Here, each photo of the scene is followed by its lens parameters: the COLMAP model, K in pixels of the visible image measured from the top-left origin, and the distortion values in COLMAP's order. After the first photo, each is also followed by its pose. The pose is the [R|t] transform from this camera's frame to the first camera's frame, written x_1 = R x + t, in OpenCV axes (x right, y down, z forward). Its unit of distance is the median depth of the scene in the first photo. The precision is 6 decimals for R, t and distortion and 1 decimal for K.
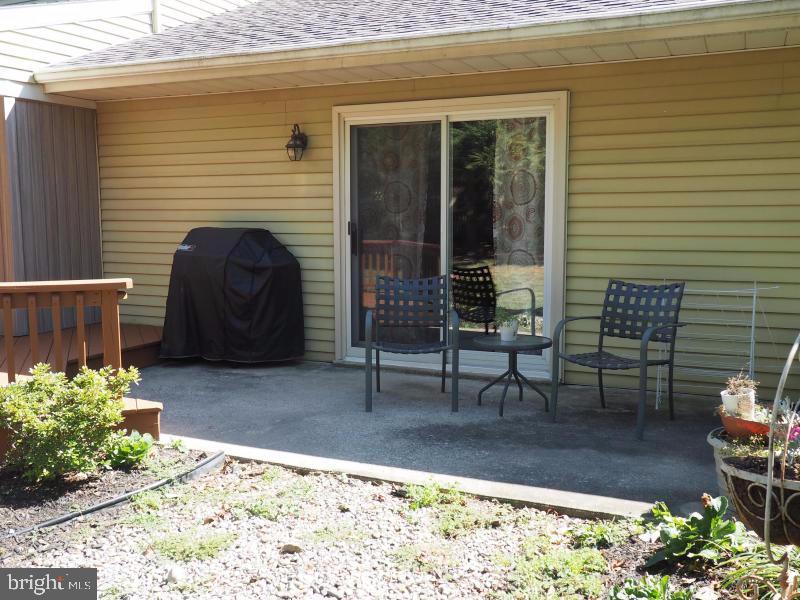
lens RADIAL K [[793.0, 0, 400.0], [0, 793.0, 300.0], [0, 0, 1]] dist [0.023276, 0.024846]
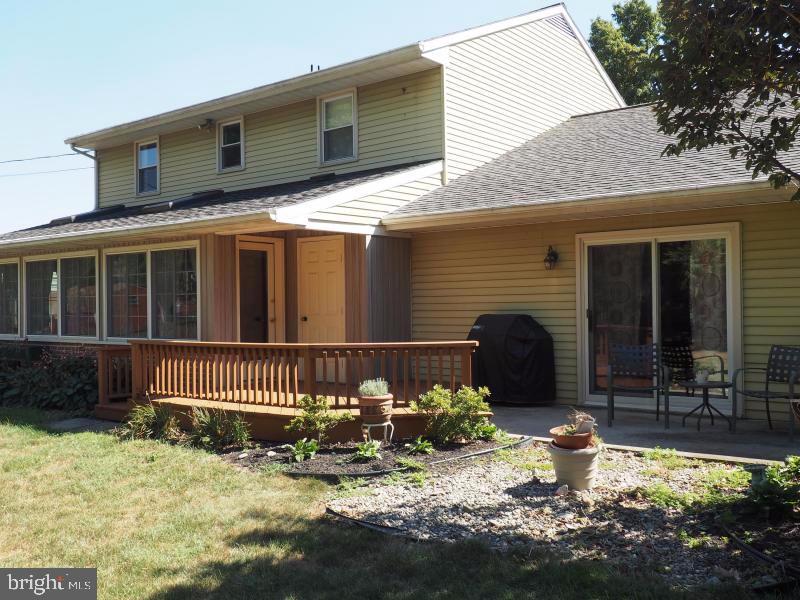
lens RADIAL K [[793.0, 0, 400.0], [0, 793.0, 300.0], [0, 0, 1]] dist [0.023276, 0.024846]
pose [[0.972951, -0.012682, -0.230662, -0.064302], [-0.014060, 0.993390, -0.113922, 0.061397], [0.230582, 0.114083, 0.966342, -0.546767]]
